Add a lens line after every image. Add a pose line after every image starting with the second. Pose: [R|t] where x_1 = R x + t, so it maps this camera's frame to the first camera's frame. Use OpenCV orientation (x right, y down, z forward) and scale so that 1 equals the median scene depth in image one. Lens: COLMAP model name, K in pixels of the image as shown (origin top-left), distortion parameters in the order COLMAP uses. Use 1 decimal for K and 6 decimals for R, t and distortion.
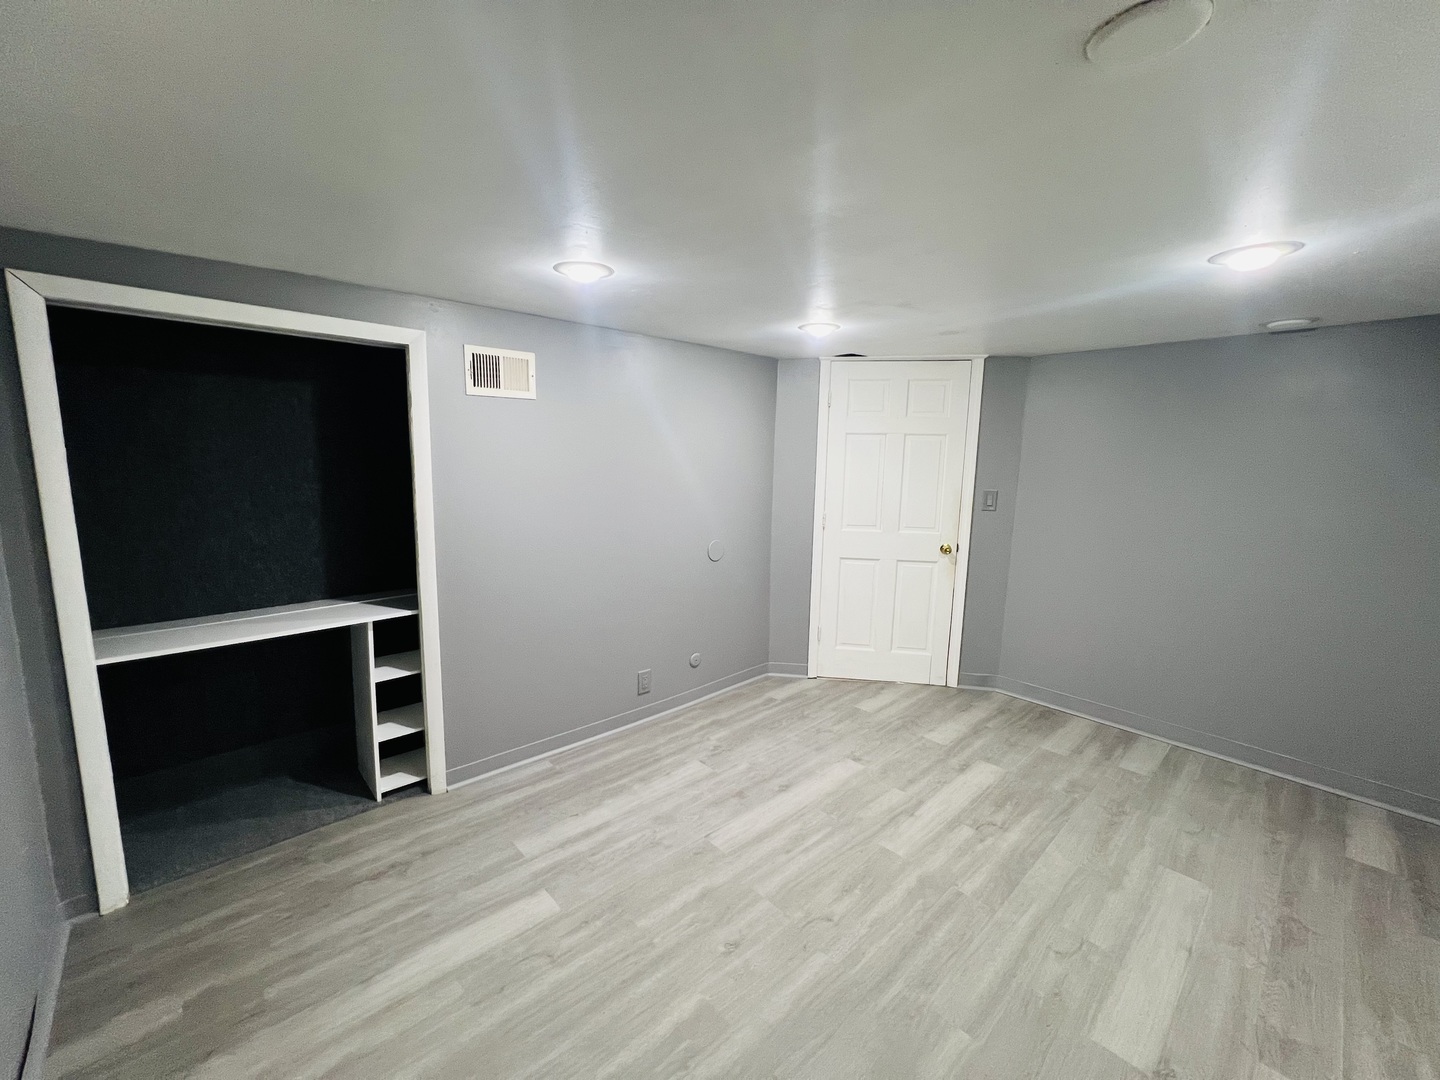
lens RADIAL K [[576.7, 0, 727.7], [0, 576.7, 537.4], [0, 0, 1]] dist [-0.001594, 0.000805]
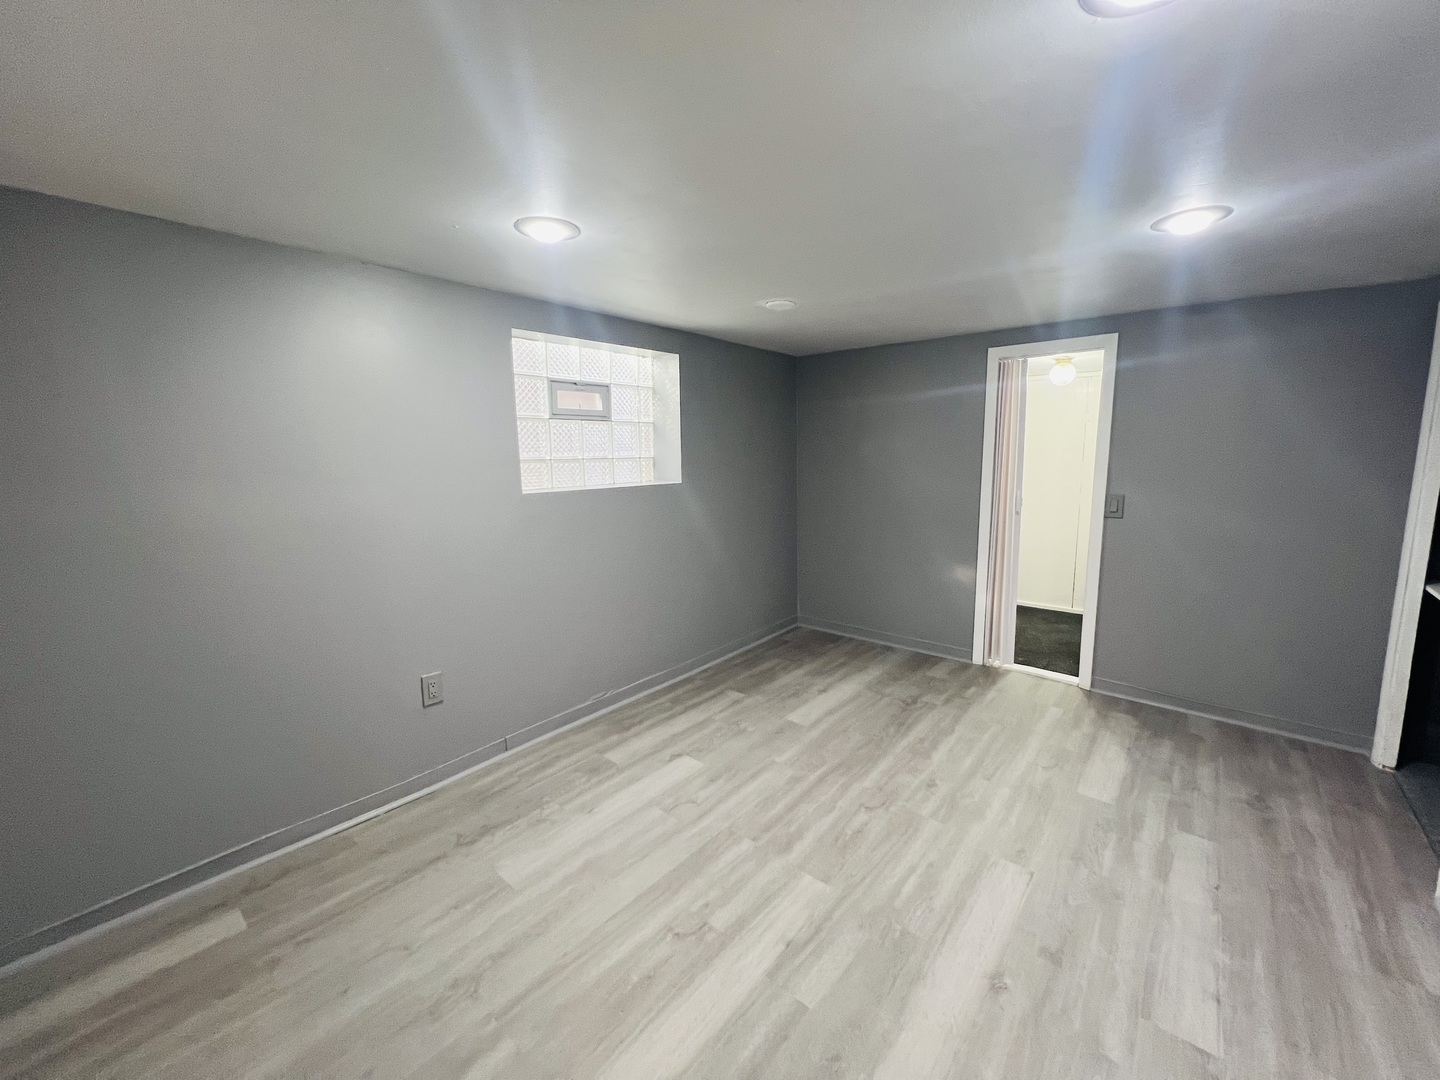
lens RADIAL K [[576.7, 0, 724.4], [0, 576.7, 542.0], [0, 0, 1]] dist [-0.001594, 0.000805]
pose [[-0.993060, 0.011450, -0.117053, 0.516557], [-0.024173, 0.954129, 0.298417, -0.189938], [0.115101, 0.299176, -0.947231, 1.644248]]
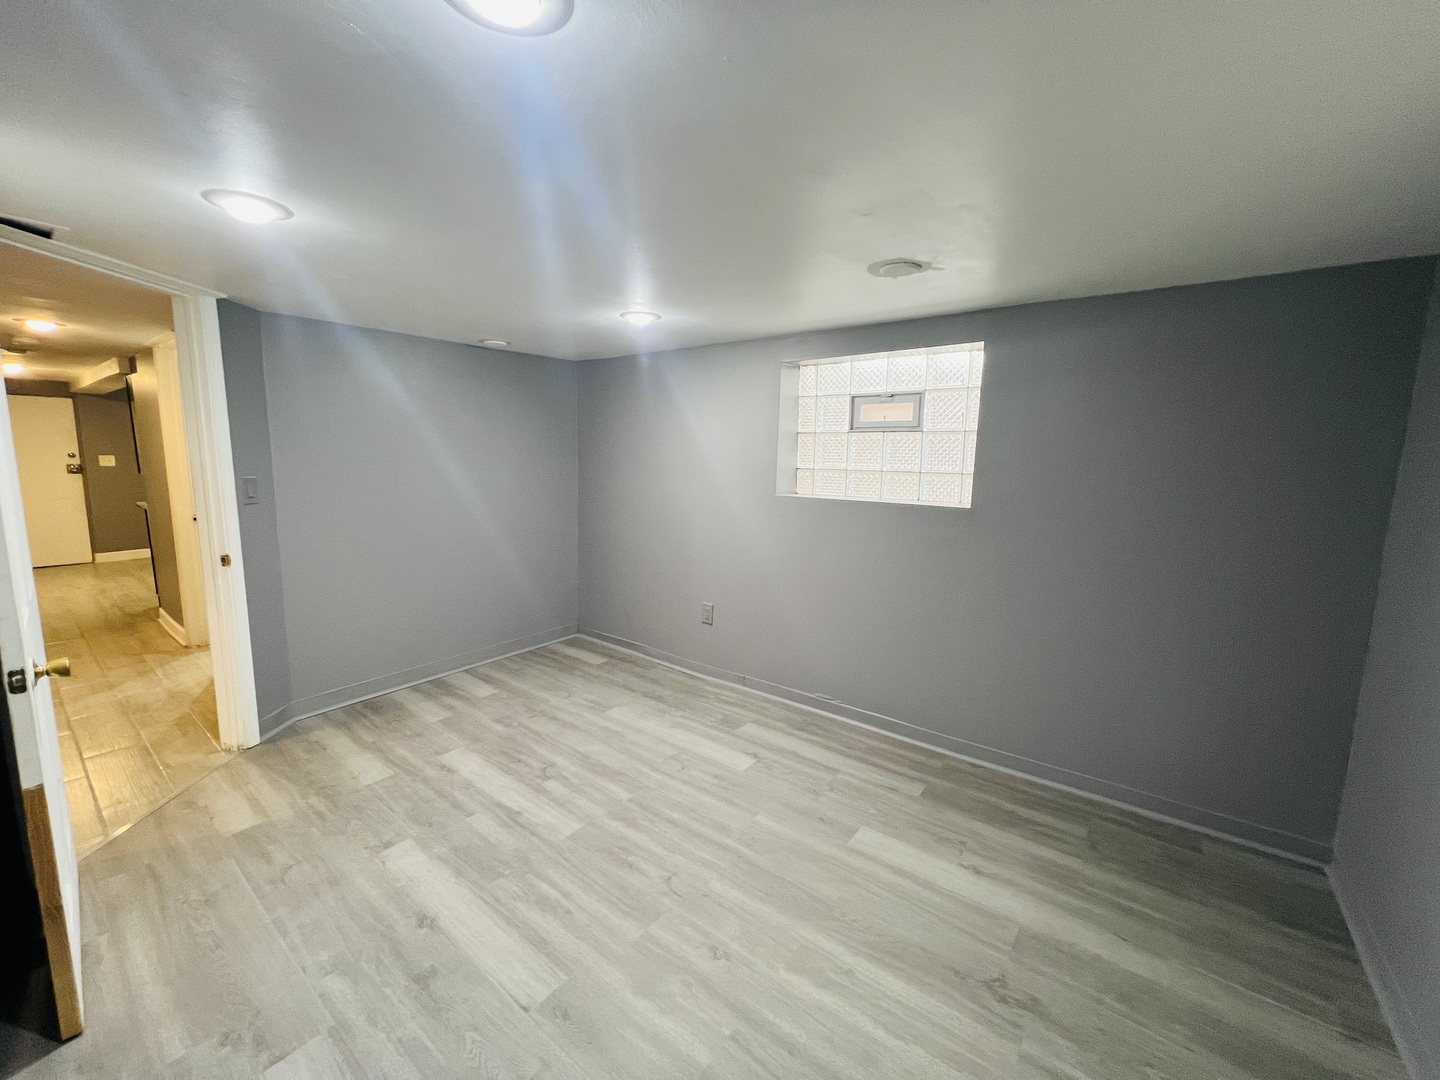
lens RADIAL K [[576.7, 0, 704.8], [0, 576.7, 539.8], [0, 0, 1]] dist [-0.001594, 0.000805]
pose [[-0.144361, -0.165581, 0.975573, -0.637461], [0.127348, 0.974593, 0.184259, -0.103959], [-0.981296, 0.150838, -0.119607, 0.818522]]
